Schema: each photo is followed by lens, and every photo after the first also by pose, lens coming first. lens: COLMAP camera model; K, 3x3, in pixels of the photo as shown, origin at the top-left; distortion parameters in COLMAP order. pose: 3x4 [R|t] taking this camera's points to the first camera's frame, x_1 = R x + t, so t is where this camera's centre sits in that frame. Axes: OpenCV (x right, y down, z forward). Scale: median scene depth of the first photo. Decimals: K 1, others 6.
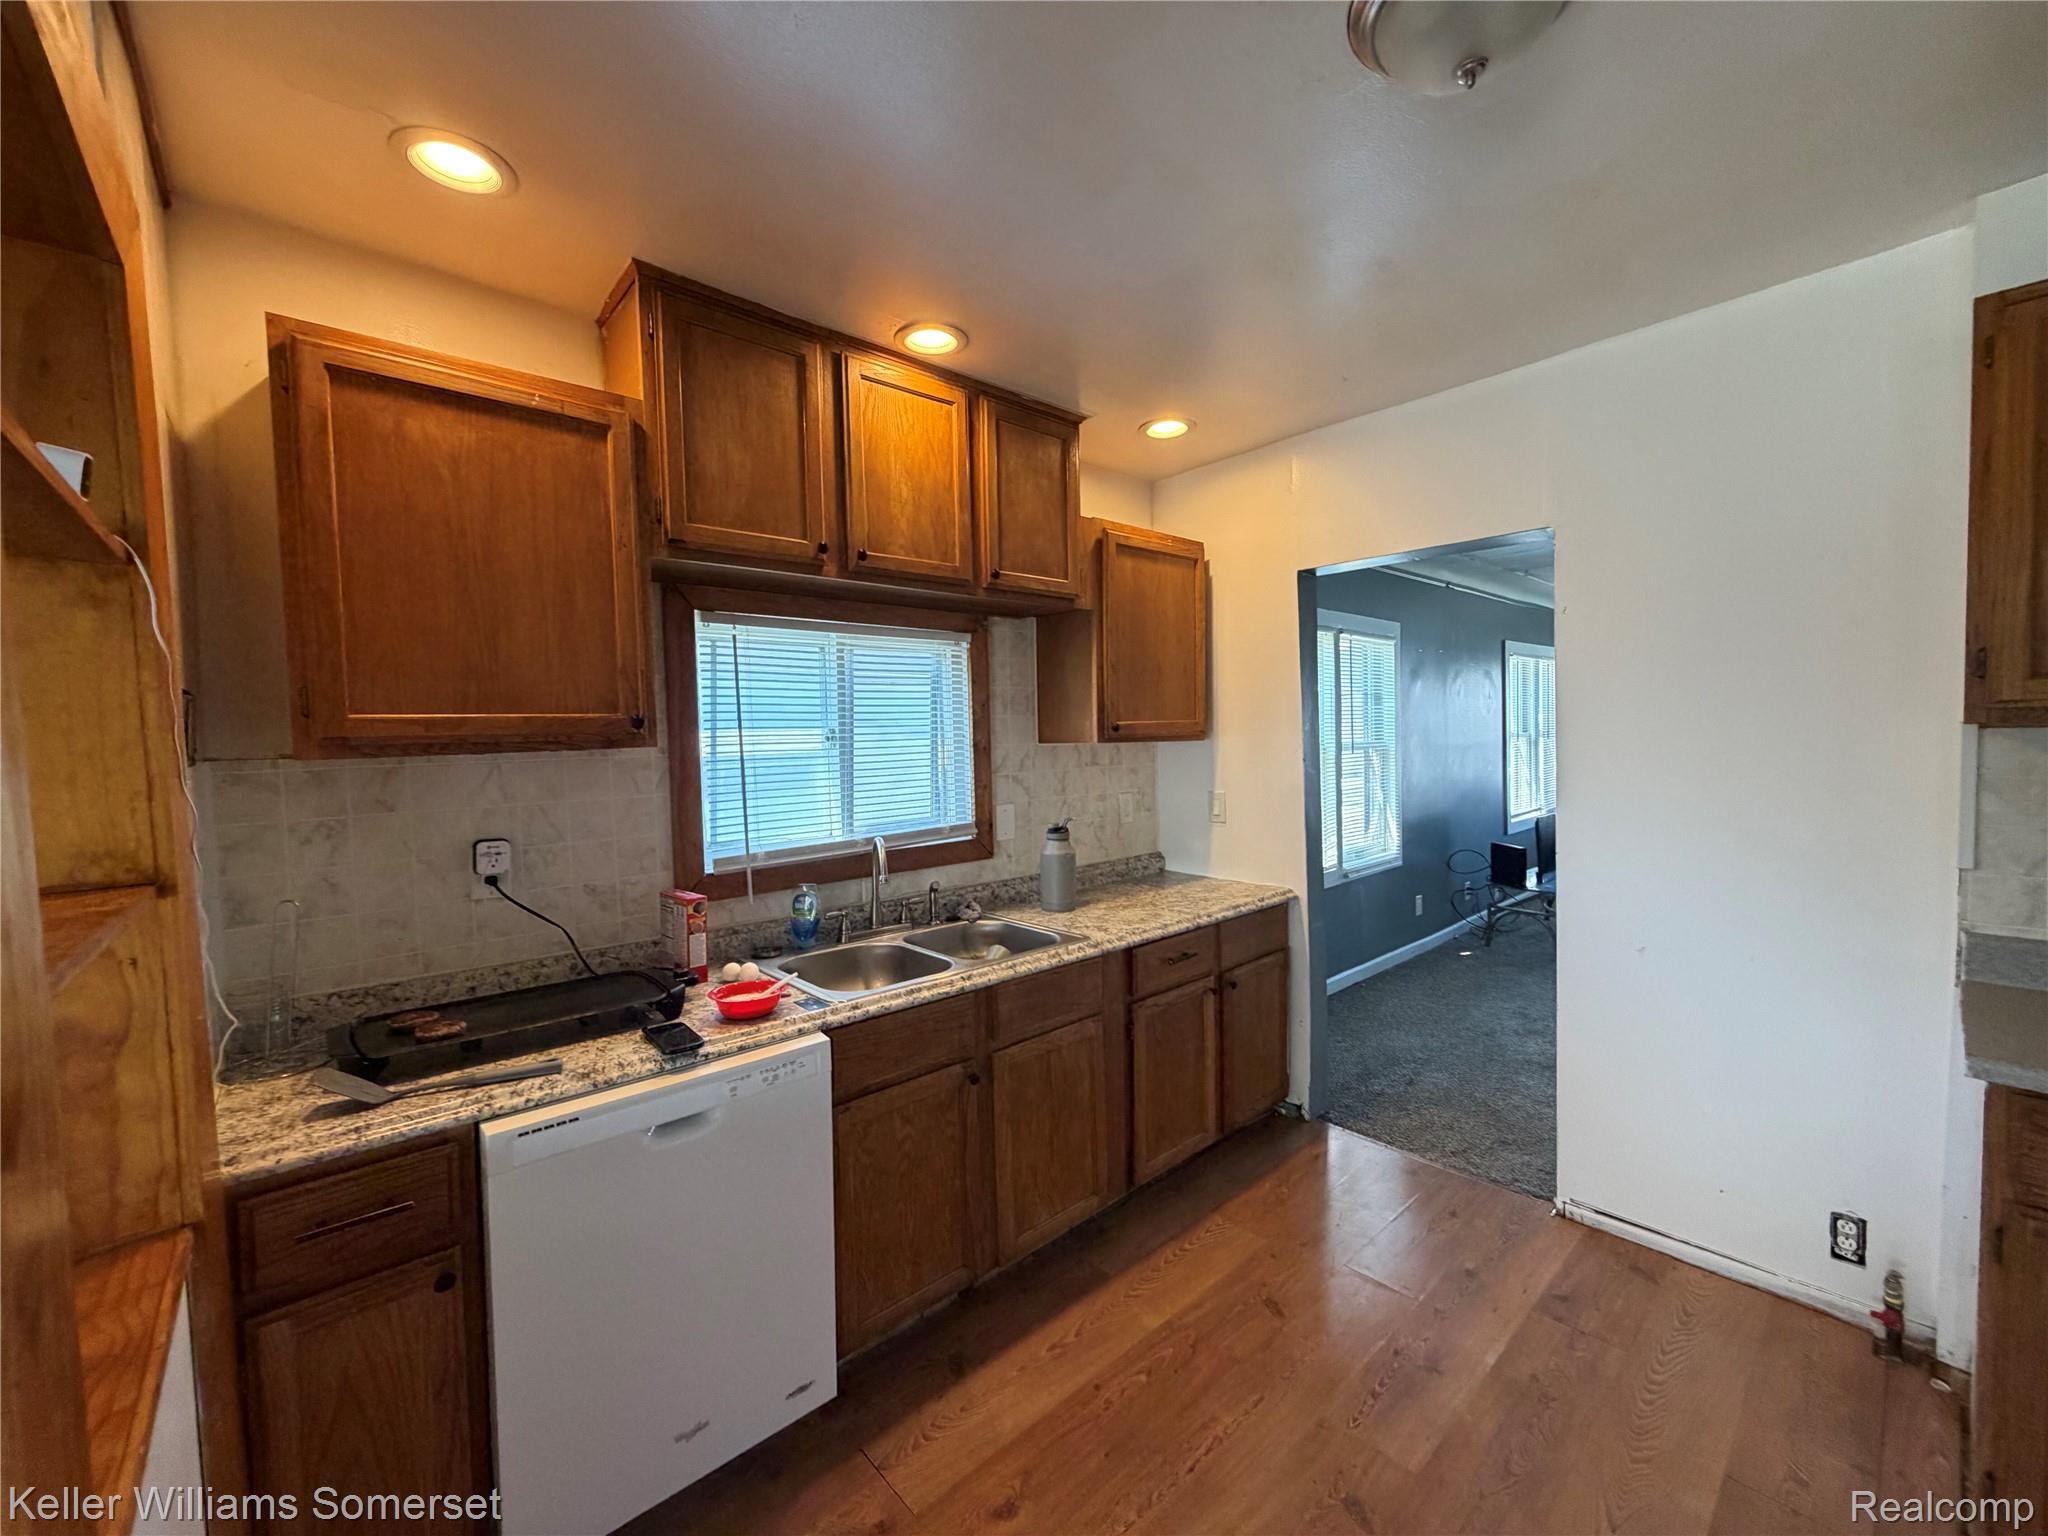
lens RADIAL K [[815.4, 0, 1019.3], [0, 815.4, 771.0], [0, 0, 1]] dist [-0.001497, 0.000335]
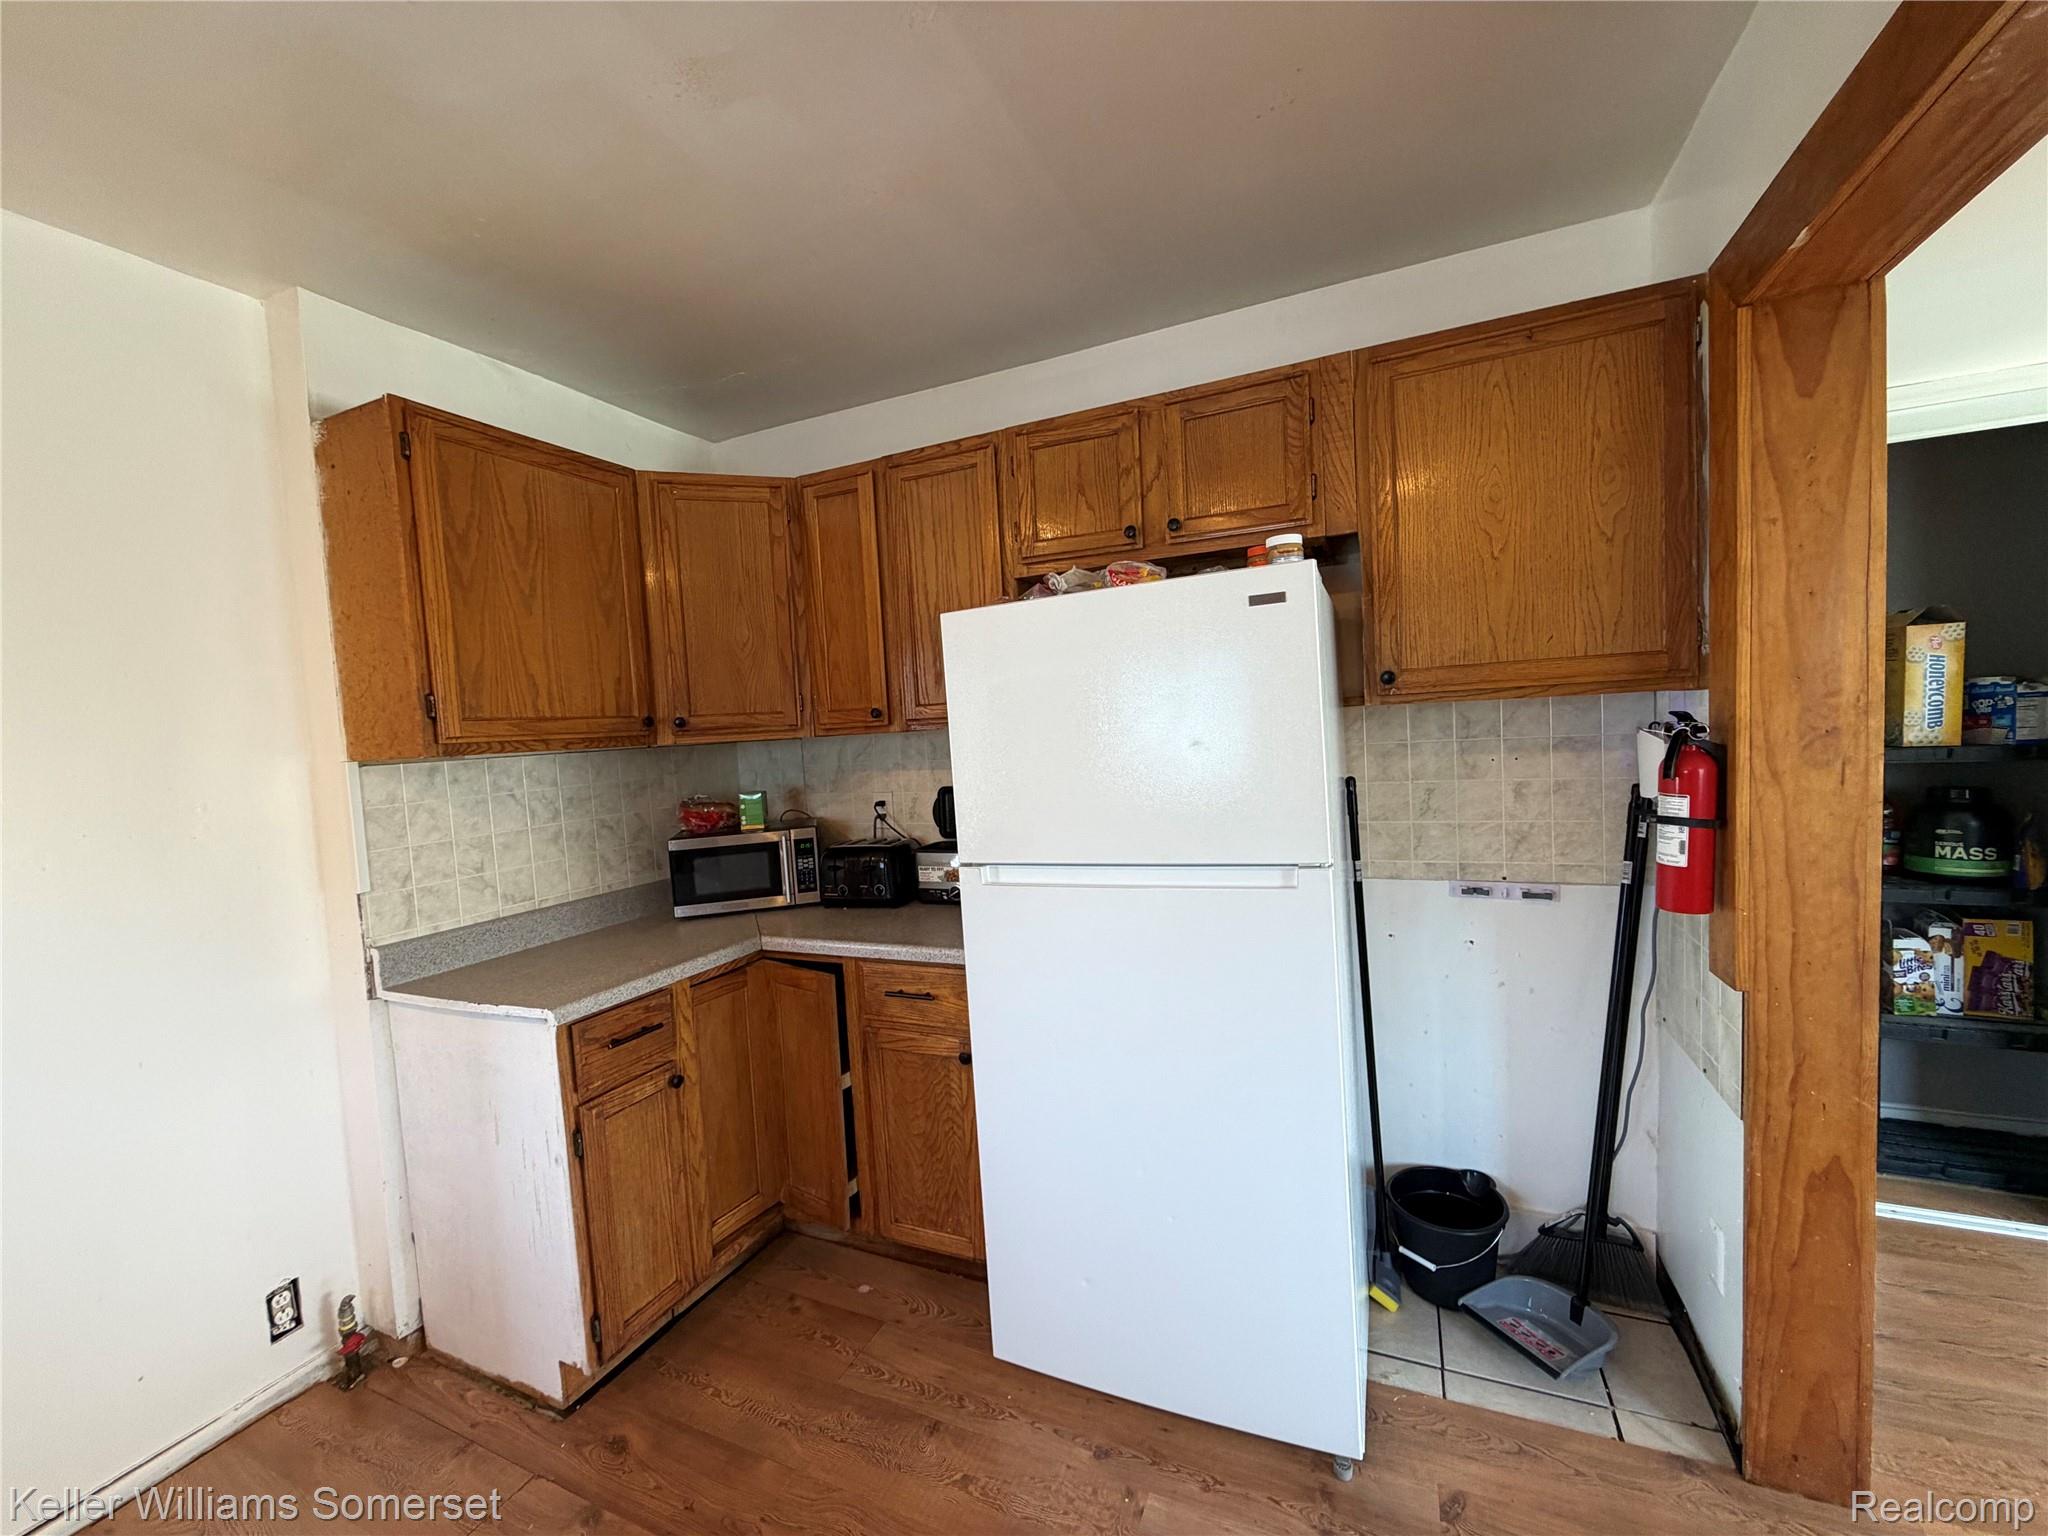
lens RADIAL K [[815.4, 0, 1019.3], [0, 815.4, 771.0], [0, 0, 1]] dist [-0.001497, 0.000335]
pose [[-0.408147, -0.012043, 0.912837, -0.205253], [0.100936, 0.993187, 0.058233, -0.018564], [-0.907319, 0.115906, -0.404151, 0.589856]]
